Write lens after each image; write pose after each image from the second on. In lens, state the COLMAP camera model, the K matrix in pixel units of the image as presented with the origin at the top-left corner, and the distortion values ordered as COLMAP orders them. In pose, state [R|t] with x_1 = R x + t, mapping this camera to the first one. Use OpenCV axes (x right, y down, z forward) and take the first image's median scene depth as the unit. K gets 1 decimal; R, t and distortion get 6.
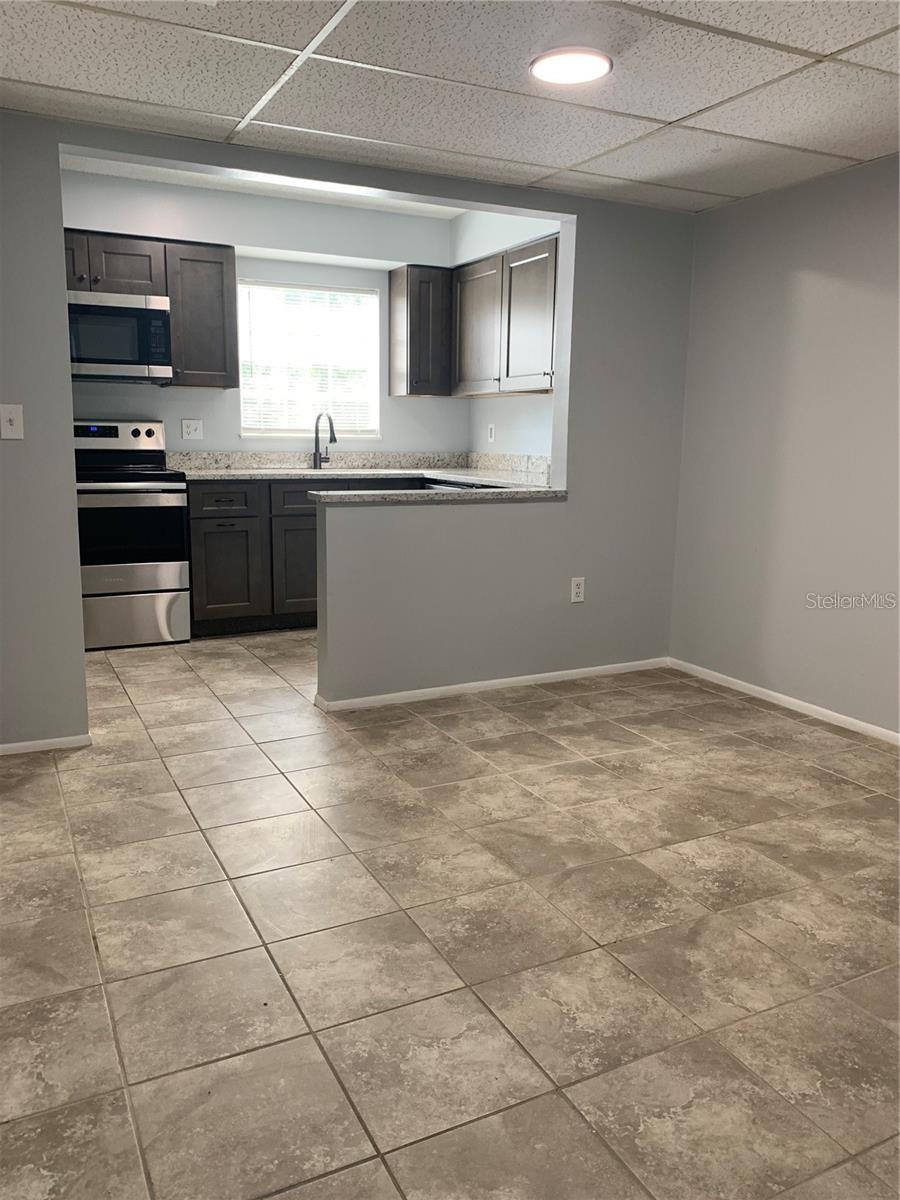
lens RADIAL K [[920.3, 0, 450.0], [0, 920.3, 600.0], [0, 0, 1]] dist [0.057157, -0.142232]
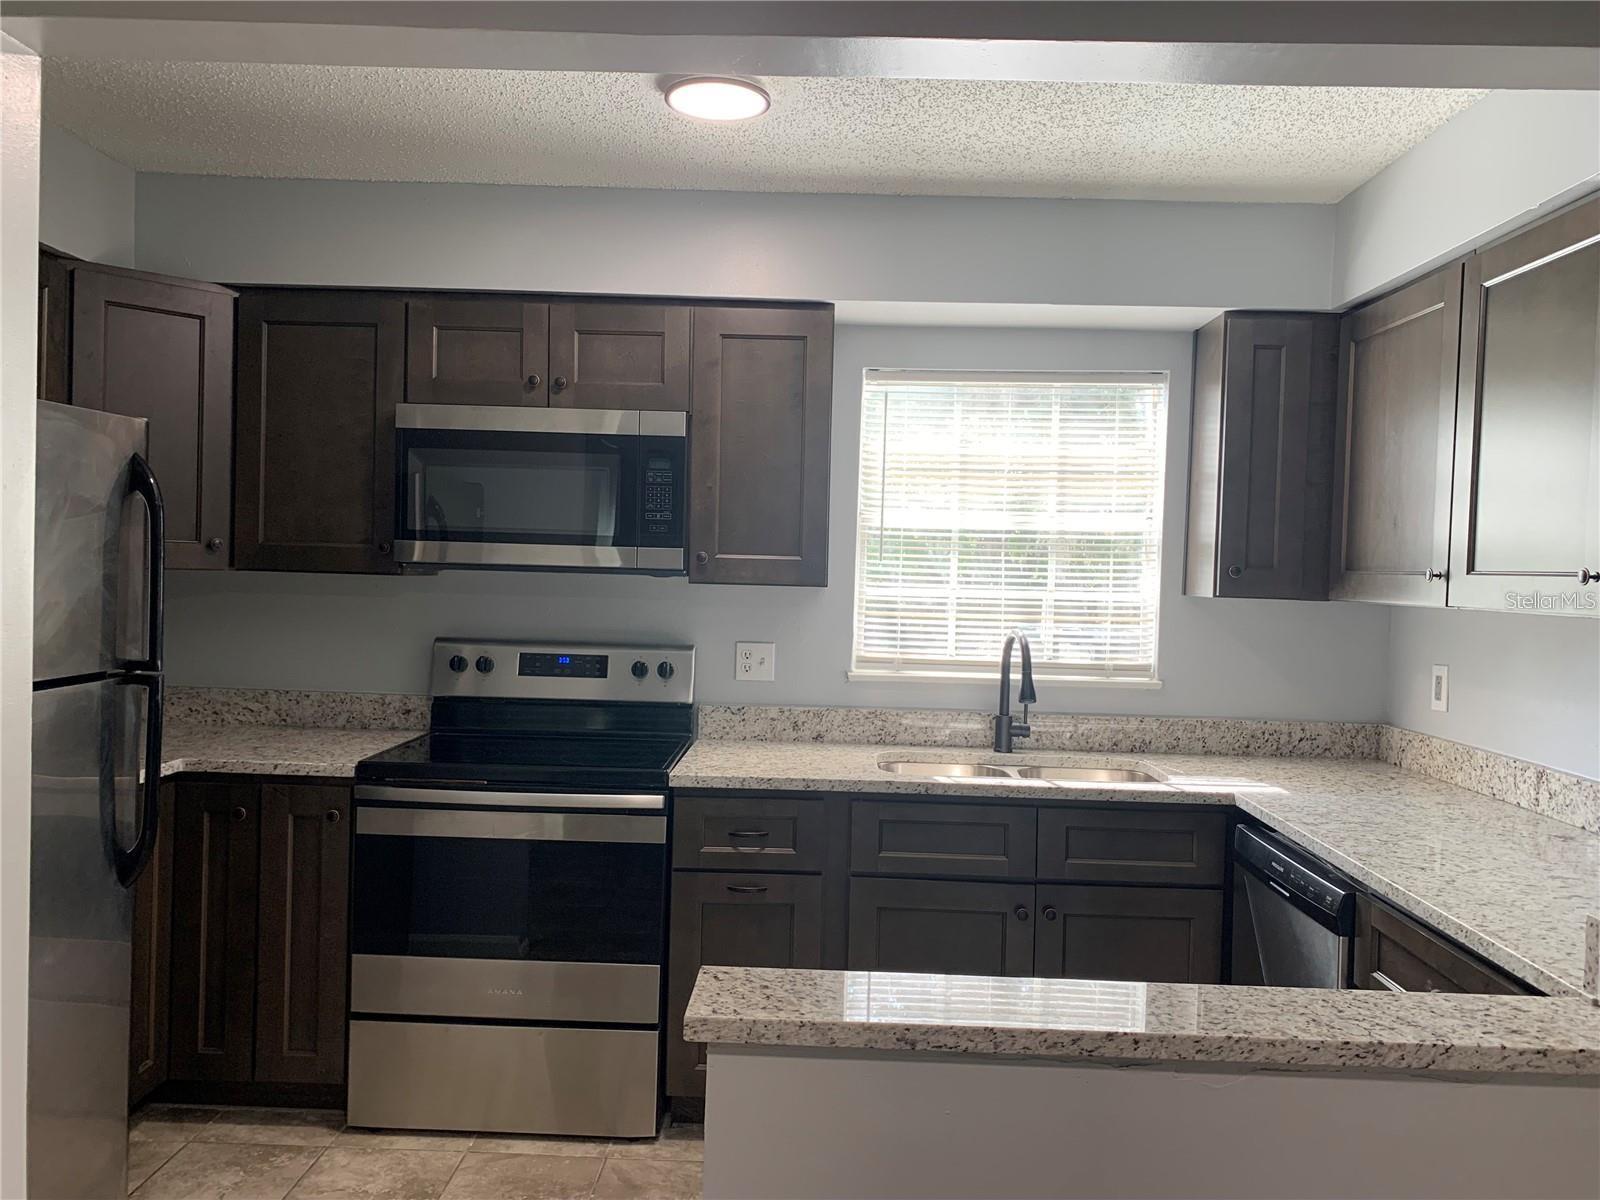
lens RADIAL K [[1256.2, 0, 800.0], [0, 1256.2, 600.0], [0, 0, 1]] dist [0.060883, -0.005580]
pose [[0.889682, 0.025686, -0.455858, 0.055025], [-0.094627, 0.987111, -0.129061, -0.133343], [0.446667, 0.157960, 0.880646, 0.409278]]
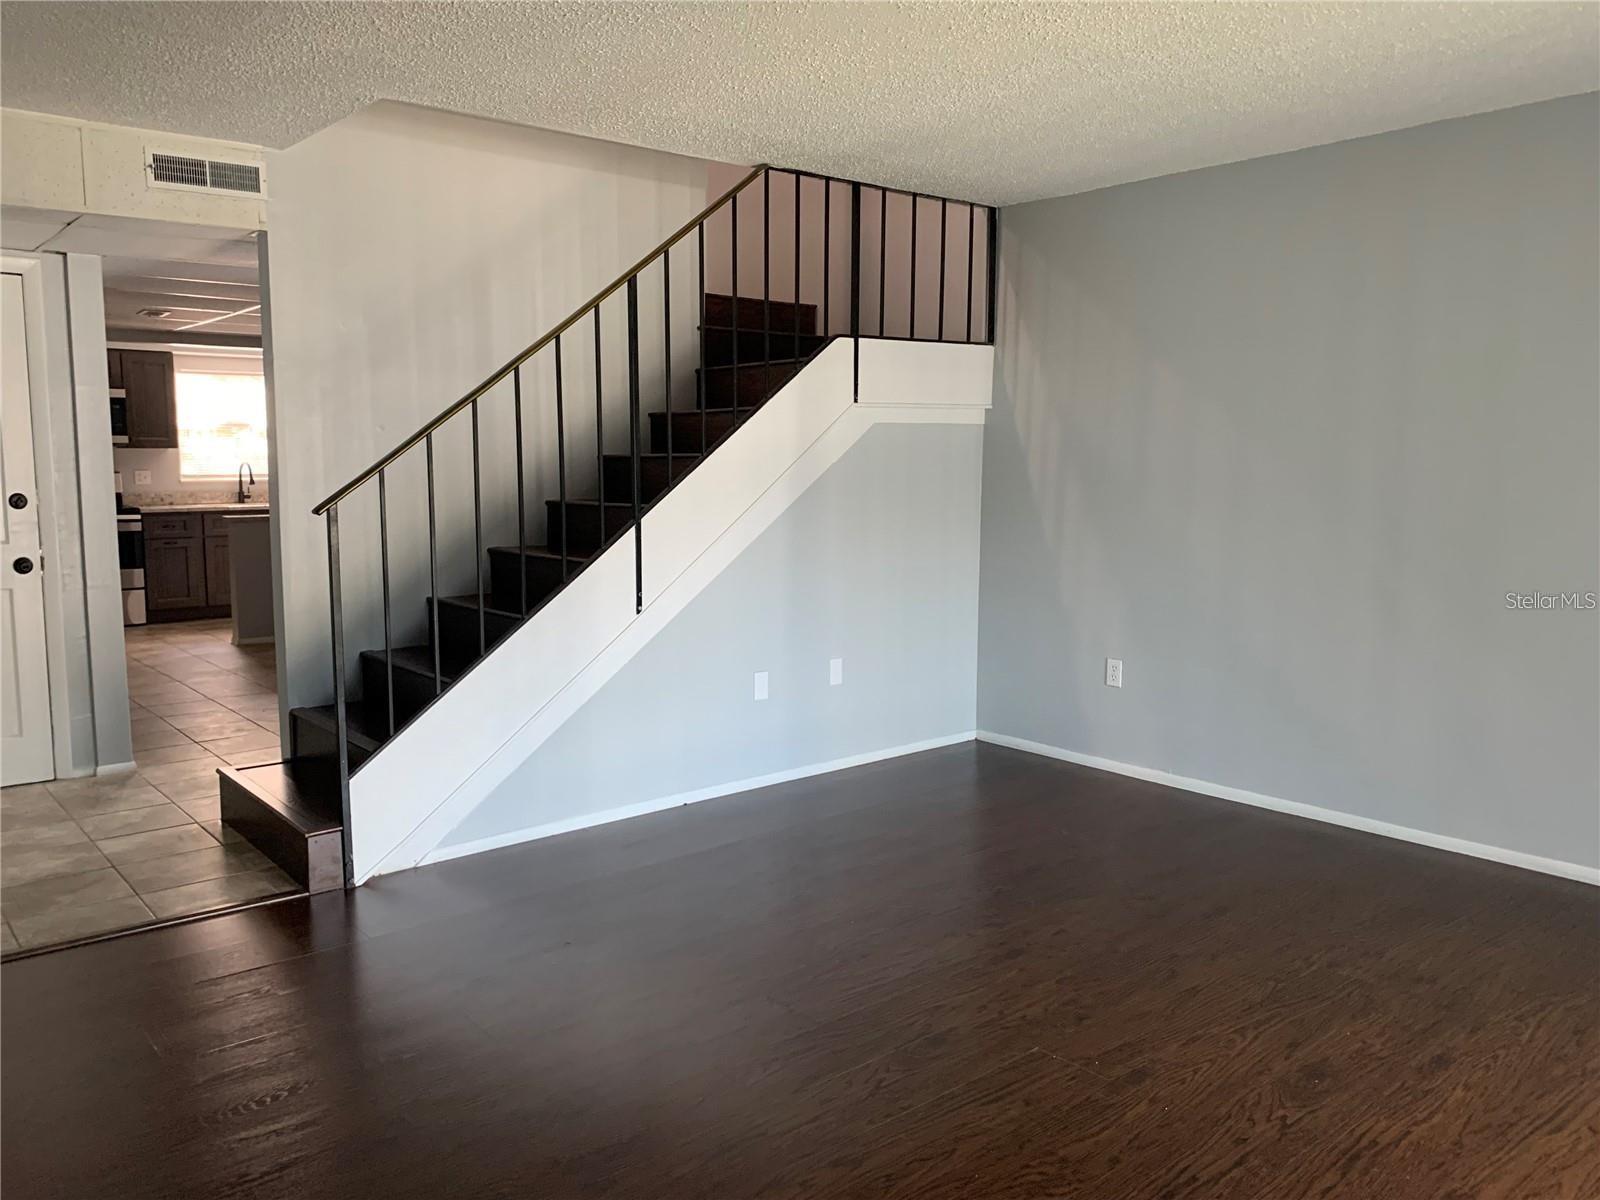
lens RADIAL K [[1227.0, 0, 800.0], [0, 1227.0, 600.0], [0, 0, 1]] dist [0.057157, -0.142232]
pose [[0.970879, -0.039095, 0.236360, 0.235443], [0.053136, 0.997162, -0.053330, 0.150648], [-0.233604, 0.064337, 0.970201, -1.017776]]
